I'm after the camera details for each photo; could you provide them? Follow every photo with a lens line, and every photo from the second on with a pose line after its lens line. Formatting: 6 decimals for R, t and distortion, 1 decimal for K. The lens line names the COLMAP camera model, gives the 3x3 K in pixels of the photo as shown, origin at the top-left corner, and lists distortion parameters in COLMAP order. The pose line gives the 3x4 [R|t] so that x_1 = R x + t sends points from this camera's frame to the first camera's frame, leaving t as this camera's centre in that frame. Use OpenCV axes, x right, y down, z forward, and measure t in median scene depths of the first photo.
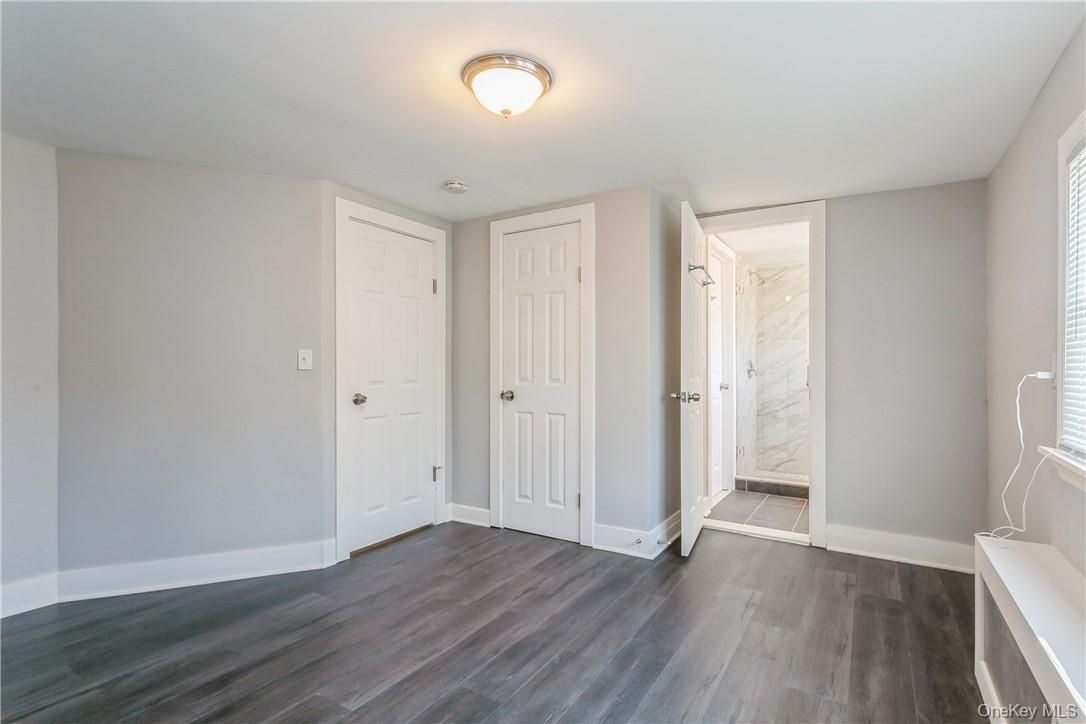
lens RADIAL K [[535.3, 0, 543.0], [0, 535.3, 362.0], [0, 0, 1]] dist [0.003563, 0.000584]
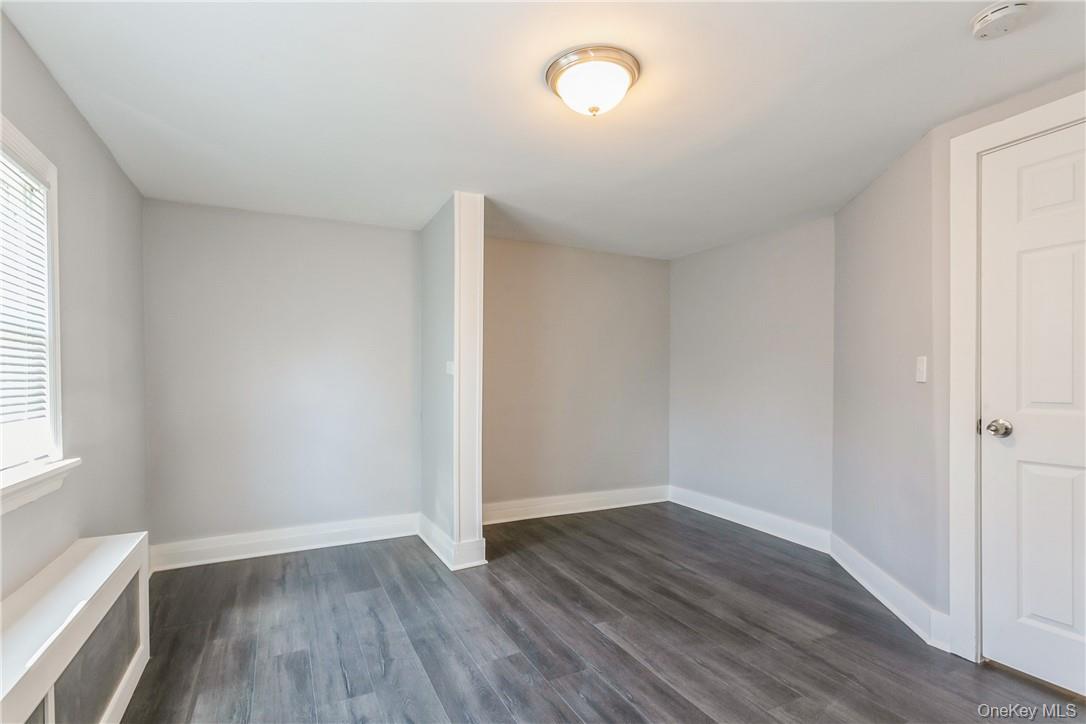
lens RADIAL K [[521.5, 0, 542.3], [0, 521.5, 384.3], [0, 0, 1]] dist [0.003068, 0.000204]
pose [[-0.519549, 0.008162, -0.854402, 0.772188], [0.011010, 0.999935, 0.002857, 0.013985], [0.854370, -0.007922, -0.519605, 1.410332]]
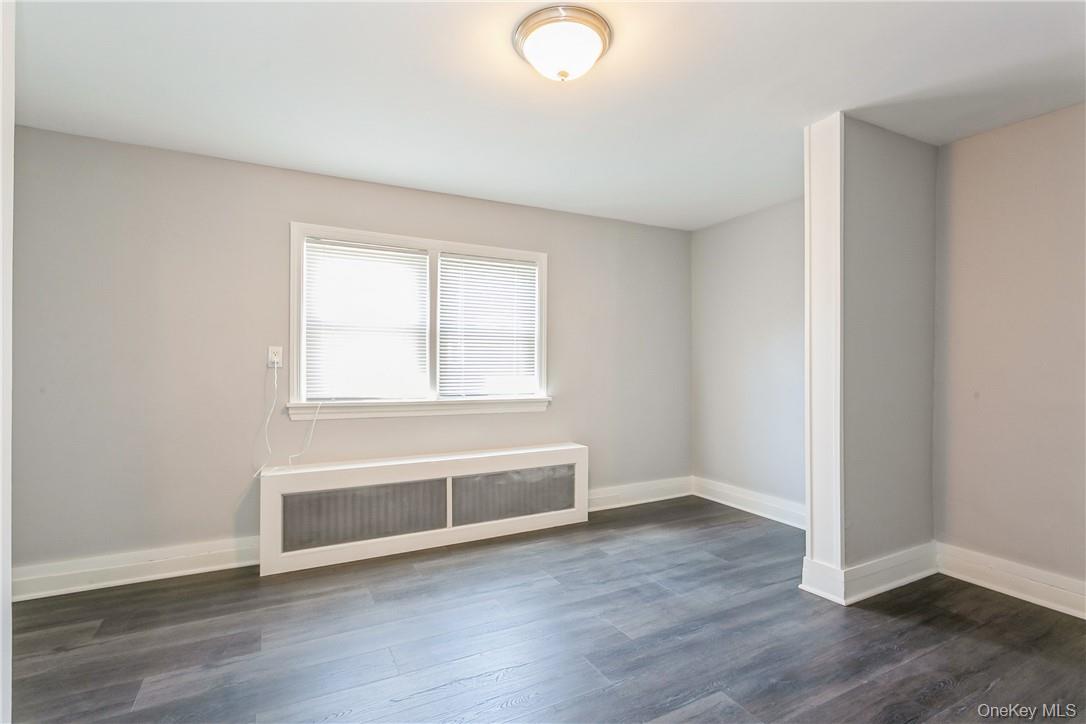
lens RADIAL K [[511.7, 0, 543.0], [0, 511.7, 362.0], [0, 0, 1]] dist [0.010430, 0.000227]
pose [[-0.864946, -0.006996, 0.501816, -0.485218], [-0.011675, 0.999913, -0.006183, 0.028320], [-0.501729, -0.011206, -0.864952, 1.788095]]
